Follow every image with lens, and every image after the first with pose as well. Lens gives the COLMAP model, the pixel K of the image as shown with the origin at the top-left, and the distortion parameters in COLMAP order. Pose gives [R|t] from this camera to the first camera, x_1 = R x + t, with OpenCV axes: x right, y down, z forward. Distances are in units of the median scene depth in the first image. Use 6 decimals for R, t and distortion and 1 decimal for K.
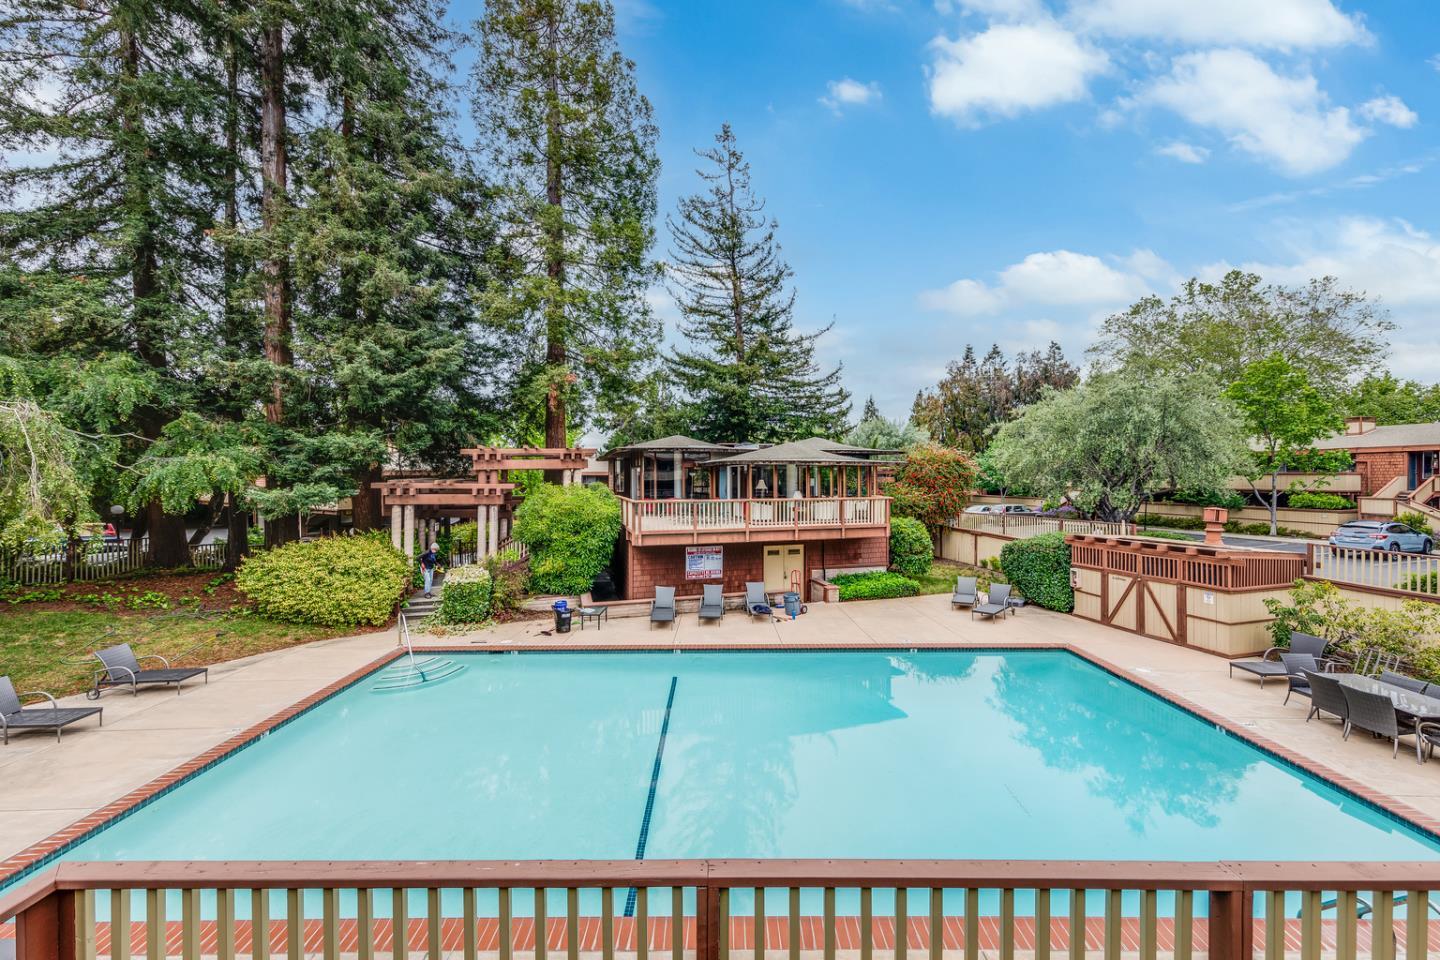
lens RADIAL K [[521.3, 0, 719.6], [0, 521.3, 482.2], [0, 0, 1]] dist [0.000802, 0.000069]
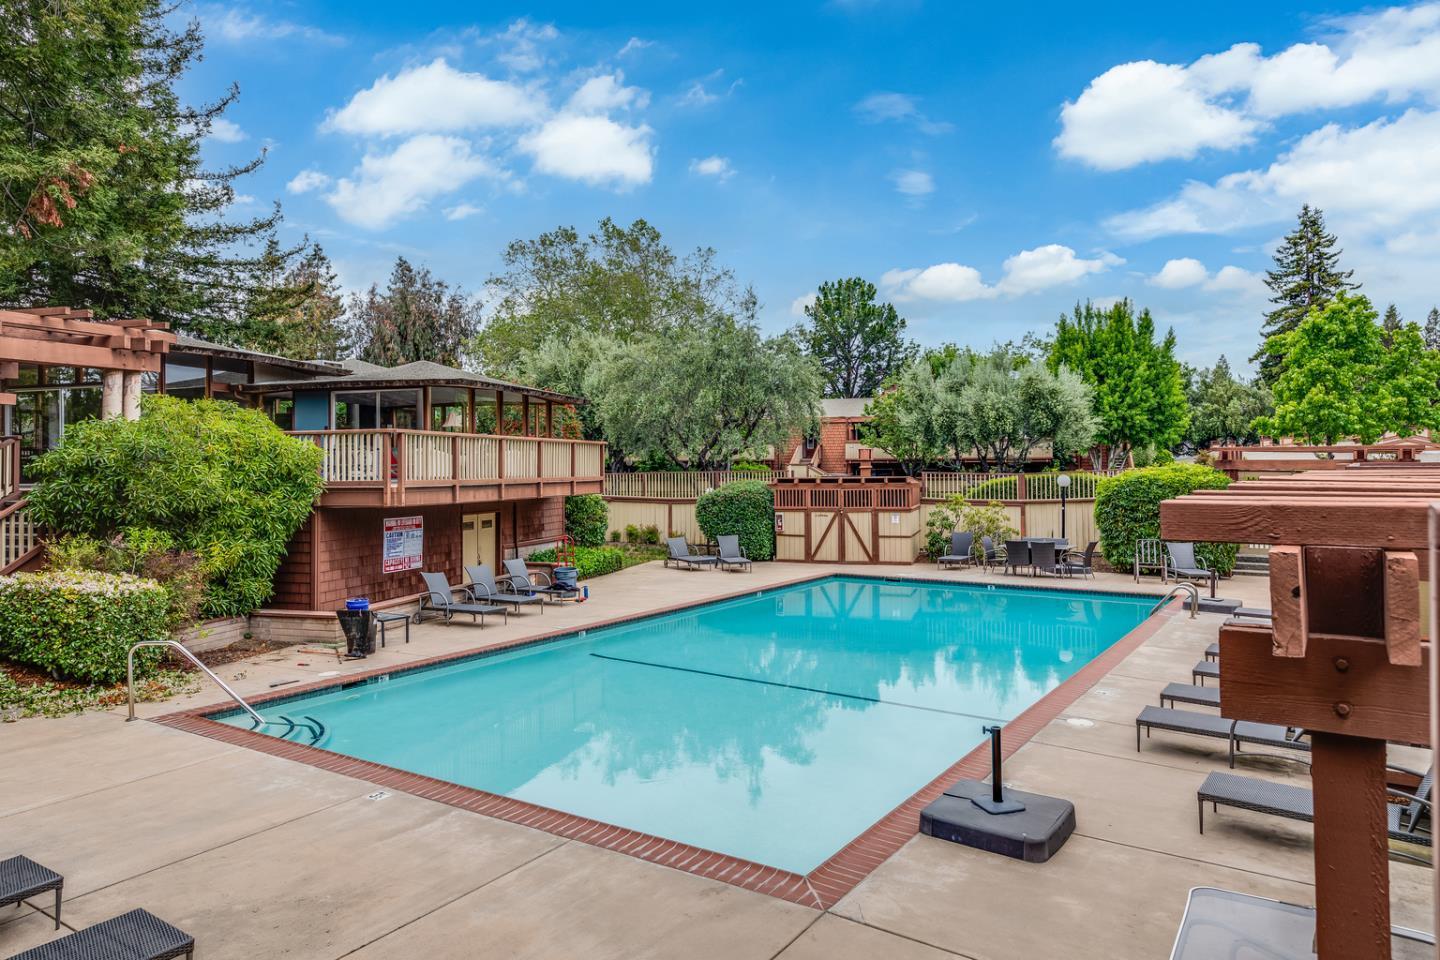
lens RADIAL K [[906.2, 0, 720.3], [0, 906.2, 473.7], [0, 0, 1]] dist [-0.002176, -0.000348]
pose [[0.570092, -0.008091, 0.821541, -0.816285], [0.013058, 0.999914, 0.000787, 0.093227], [-0.821477, 0.010279, 0.570149, 0.121722]]
